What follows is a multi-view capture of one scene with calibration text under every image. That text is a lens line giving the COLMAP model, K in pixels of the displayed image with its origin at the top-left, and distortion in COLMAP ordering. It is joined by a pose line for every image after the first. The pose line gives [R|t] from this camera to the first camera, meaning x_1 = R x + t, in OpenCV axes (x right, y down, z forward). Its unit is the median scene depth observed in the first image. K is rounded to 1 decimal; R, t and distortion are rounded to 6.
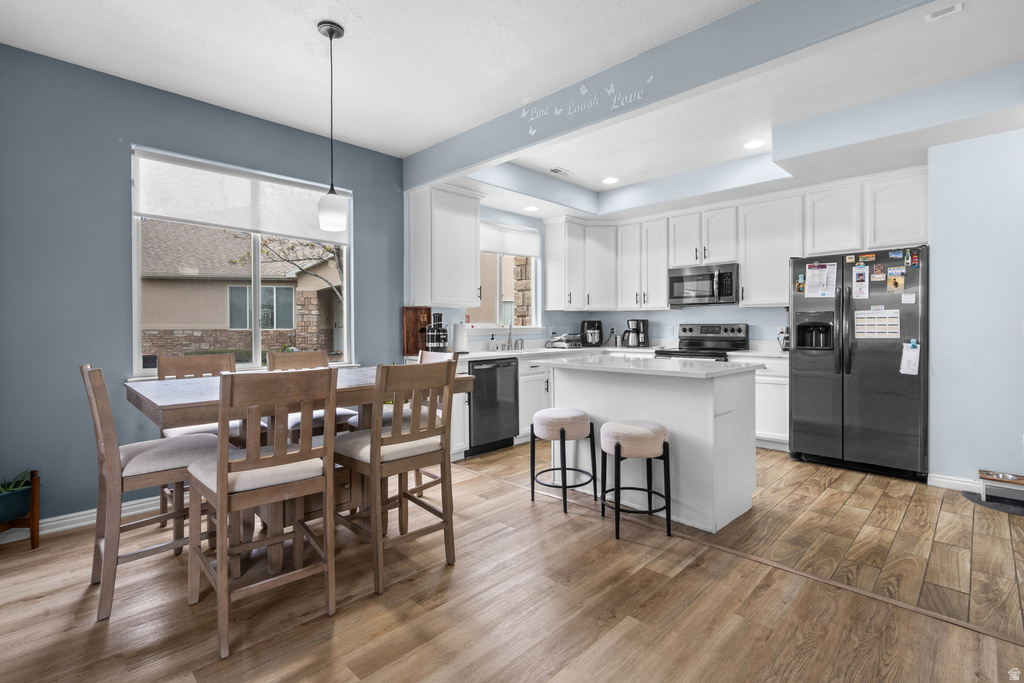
lens RADIAL K [[479.7, 0, 513.9], [0, 479.7, 327.2], [0, 0, 1]] dist [0.000809, 0.000807]
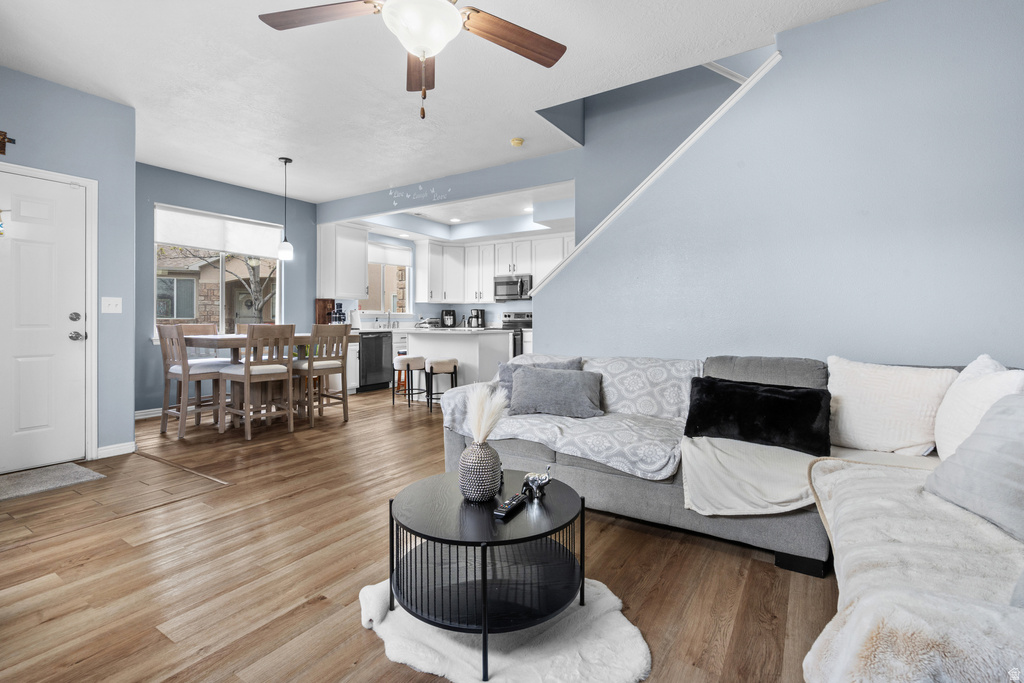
lens RADIAL K [[468.0, 0, 510.4], [0, 468.0, 319.3], [0, 0, 1]] dist [-0.000967, 0.000186]
pose [[0.980141, 0.005550, 0.198225, 0.087656], [-0.004745, 0.999978, -0.004537, 0.028466], [-0.198246, 0.003507, 0.980146, -0.615756]]
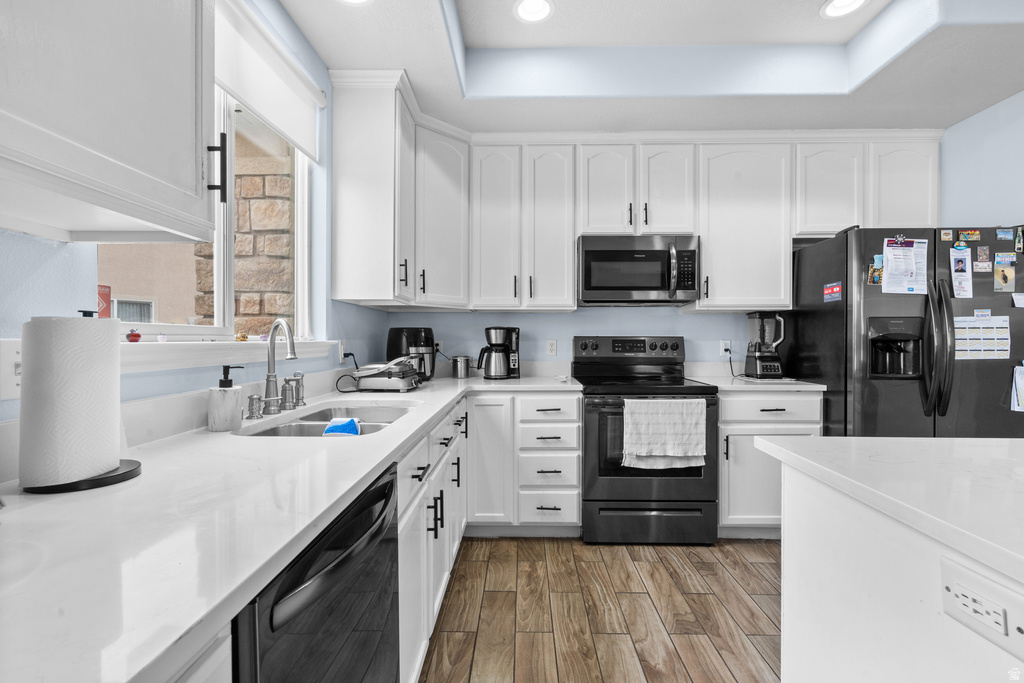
lens RADIAL K [[465.7, 0, 513.2], [0, 465.7, 342.3], [0, 0, 1]] dist [0.001948, 0.000443]
pose [[0.727203, 0.001850, 0.686420, -0.122076], [-0.002408, 0.999997, -0.000144, 0.001057], [-0.686418, -0.001549, 0.727206, 0.807611]]
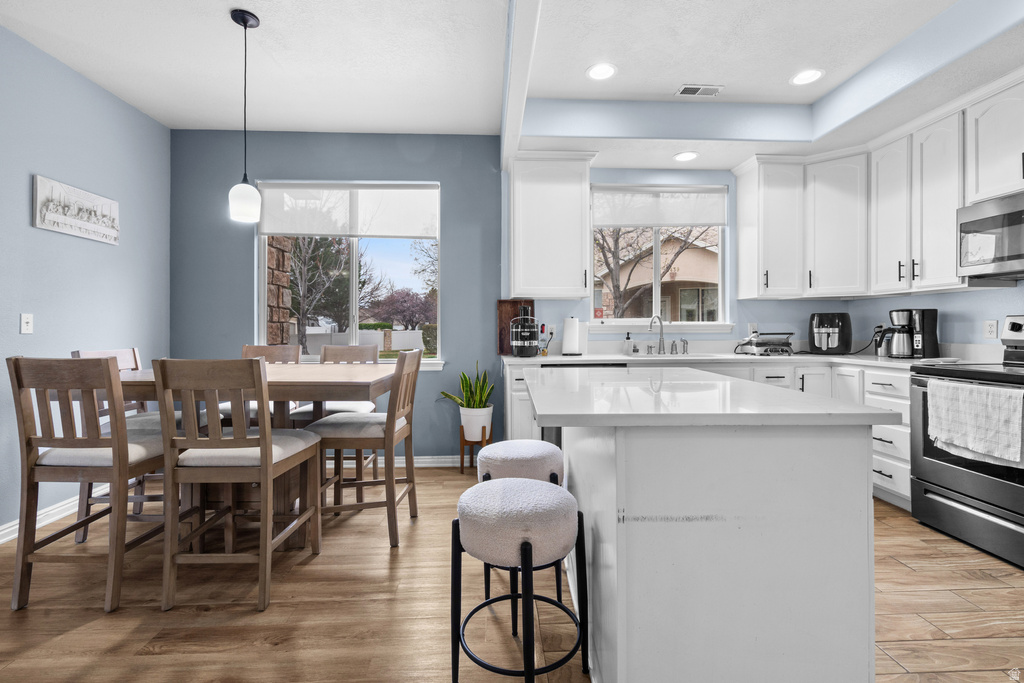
lens RADIAL K [[467.4, 0, 513.8], [0, 467.4, 327.3], [0, 0, 1]] dist [-0.003042, 0.000202]
pose [[0.731834, 0.000996, -0.681482, 0.380807], [-0.002507, 0.999996, -0.001230, 0.008935], [0.681478, 0.002609, 0.731834, 0.378942]]
